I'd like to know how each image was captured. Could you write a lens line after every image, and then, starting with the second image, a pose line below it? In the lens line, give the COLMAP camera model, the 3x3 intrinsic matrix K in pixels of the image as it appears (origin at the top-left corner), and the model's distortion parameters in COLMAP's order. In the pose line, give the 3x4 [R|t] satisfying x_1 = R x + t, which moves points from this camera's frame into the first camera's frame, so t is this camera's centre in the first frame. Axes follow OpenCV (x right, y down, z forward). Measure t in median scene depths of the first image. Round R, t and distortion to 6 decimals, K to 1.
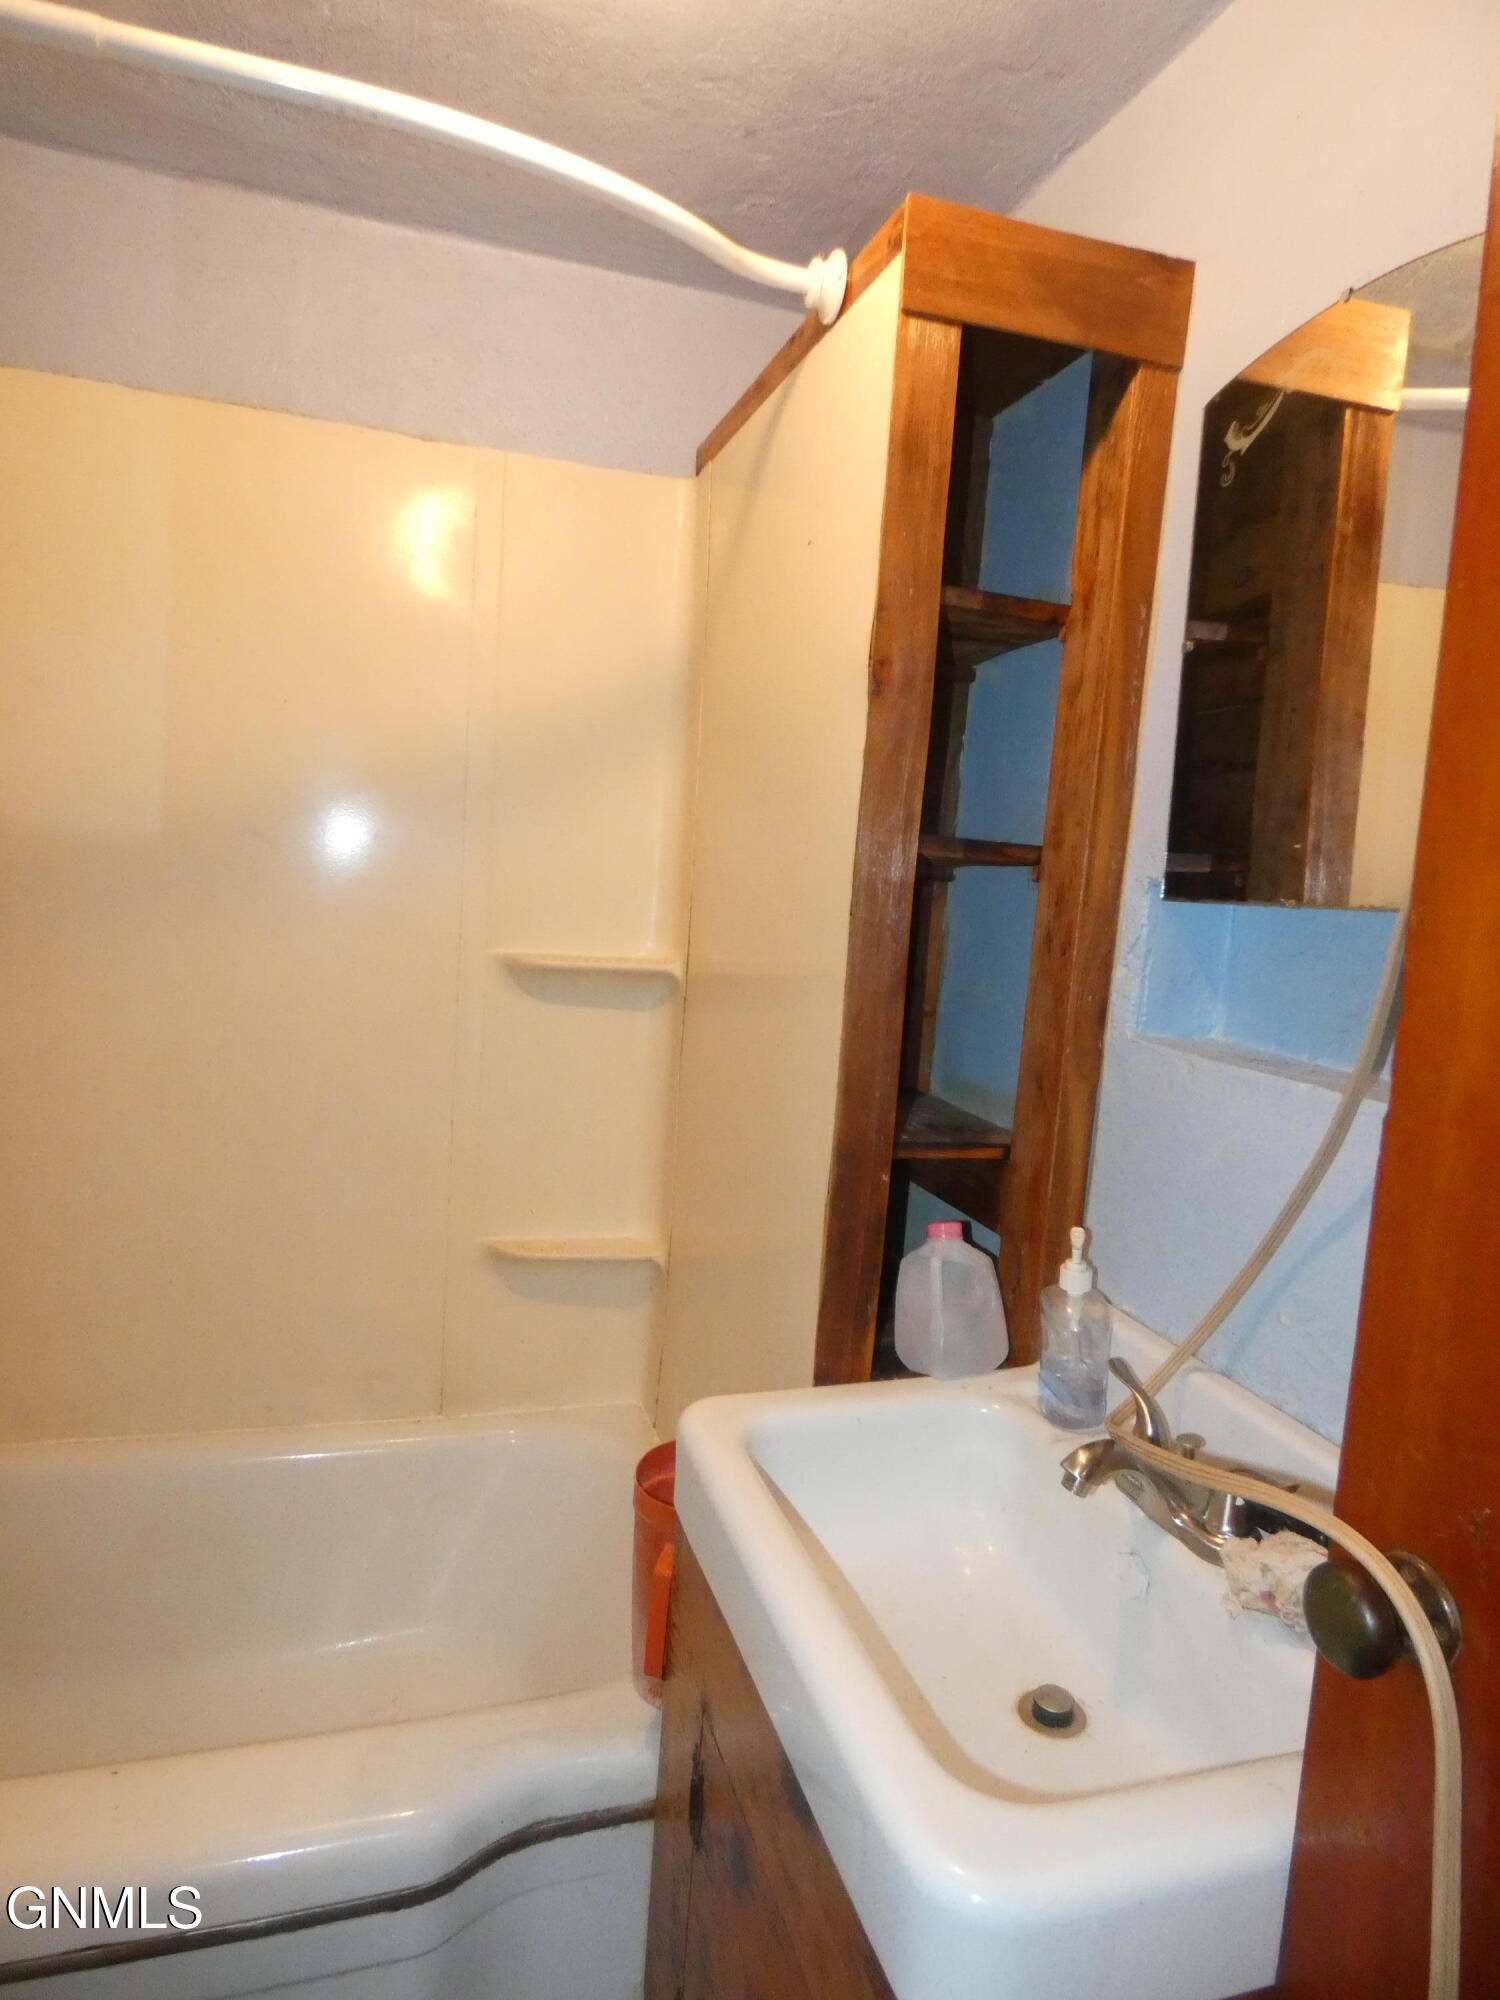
lens RADIAL K [[1211.4, 0, 748.7], [0, 1211.4, 998.7], [0, 0, 1]] dist [-0.002262, 0.001173]
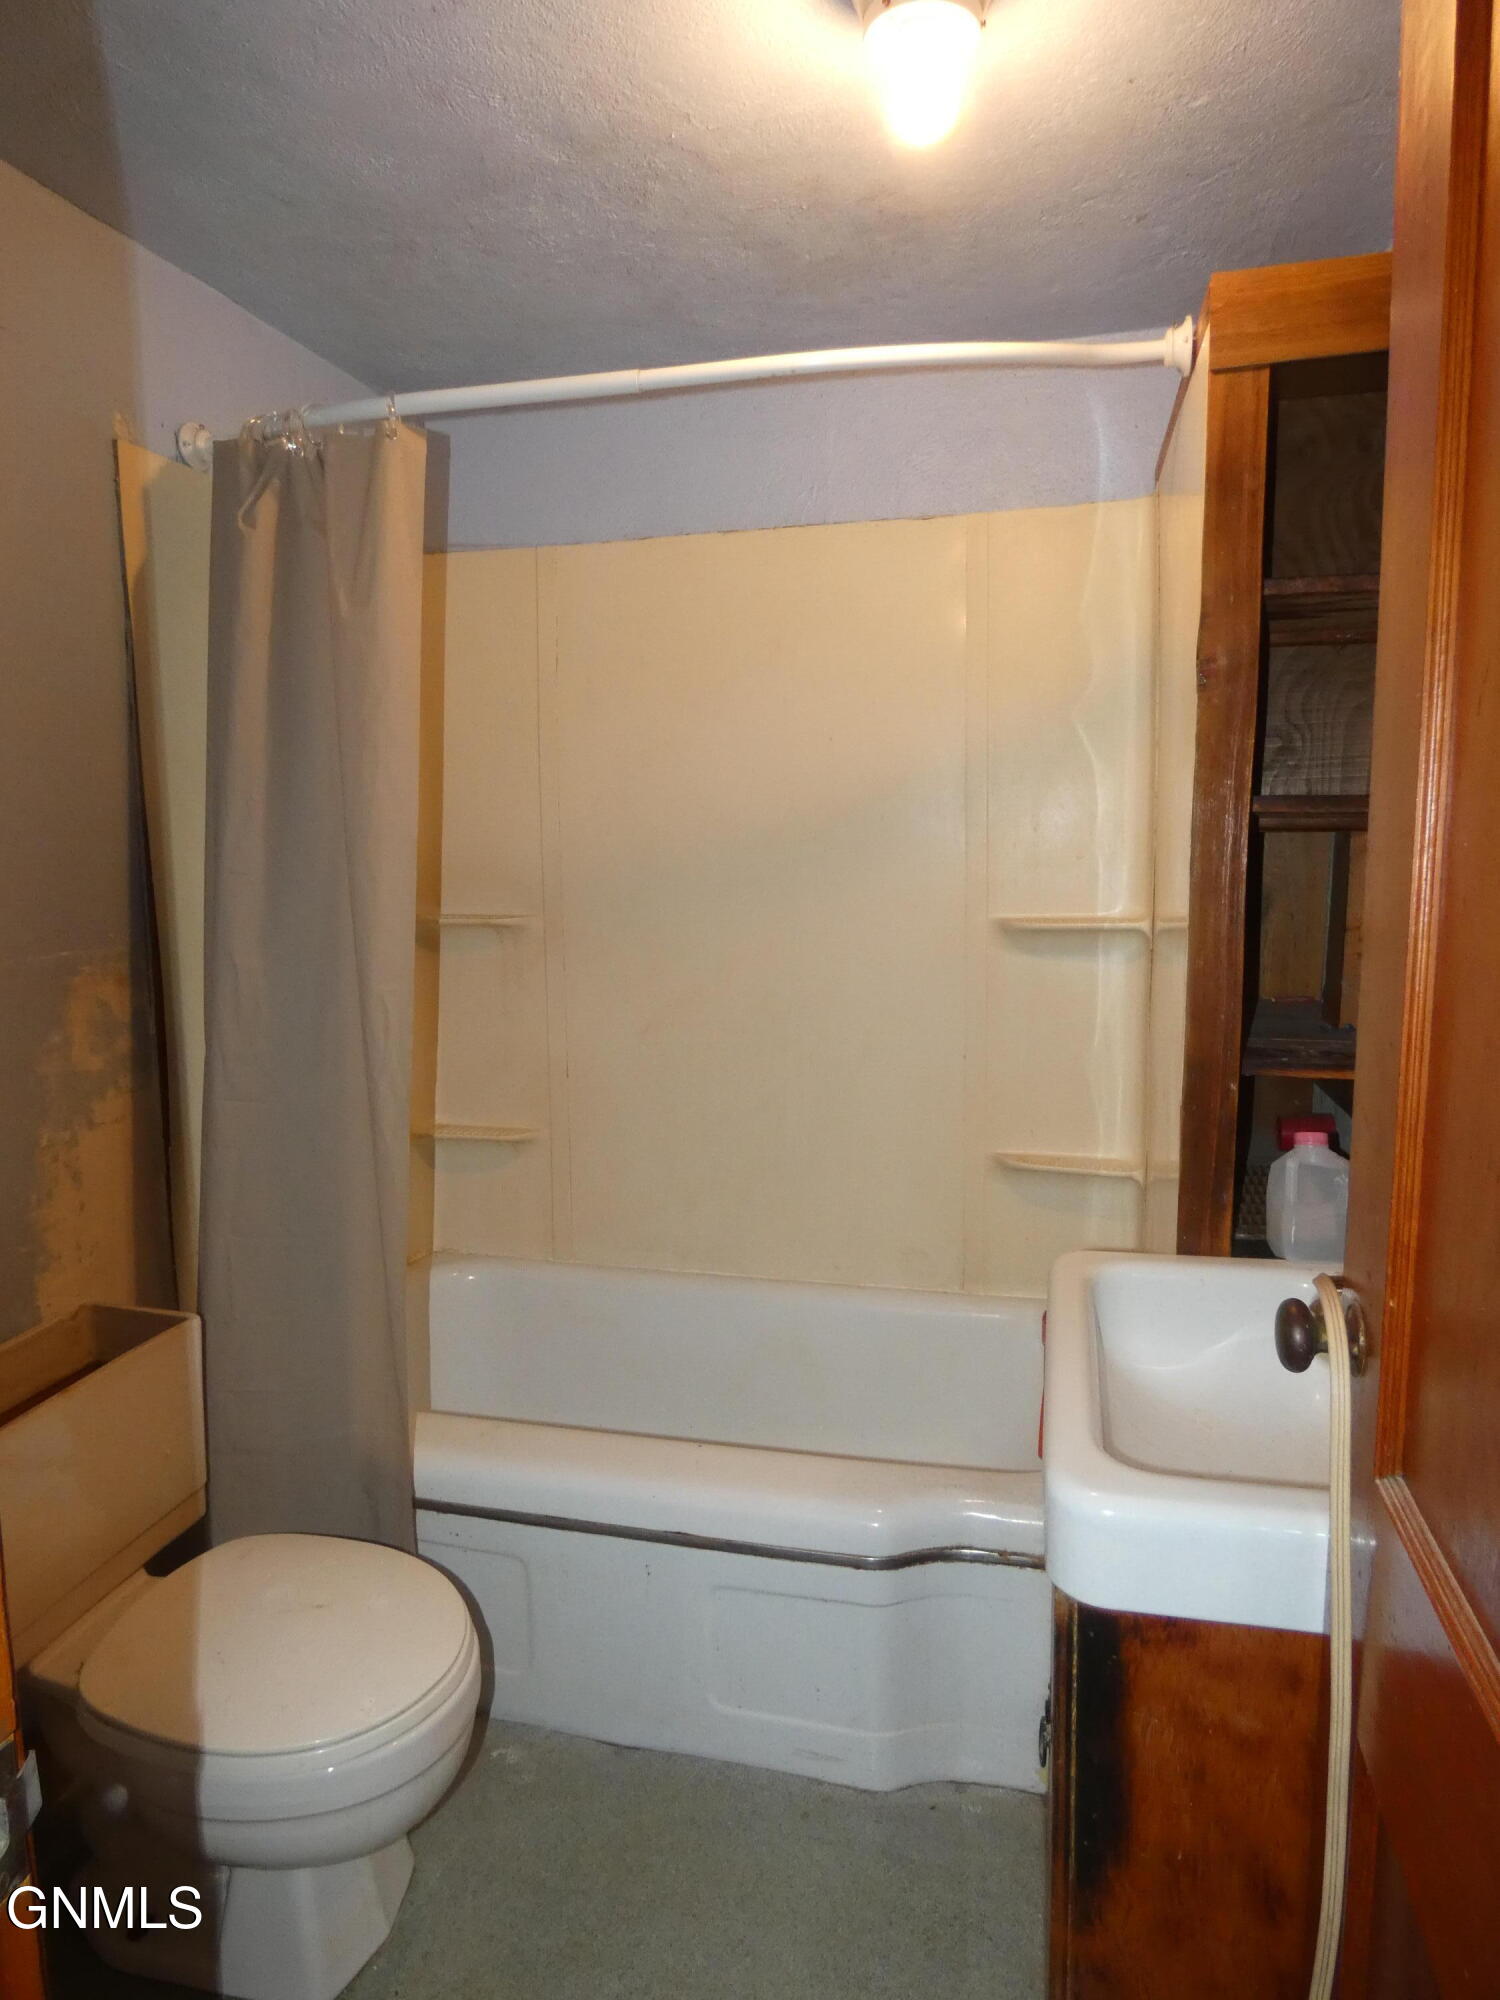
lens RADIAL K [[1211.4, 0, 752.7], [0, 1211.4, 994.9], [0, 0, 1]] dist [-0.002262, 0.001173]
pose [[0.849862, -0.011244, -0.526885, 0.336030], [0.017336, 0.999828, 0.006627, 0.040468], [0.526720, -0.014767, 0.849911, -0.263163]]
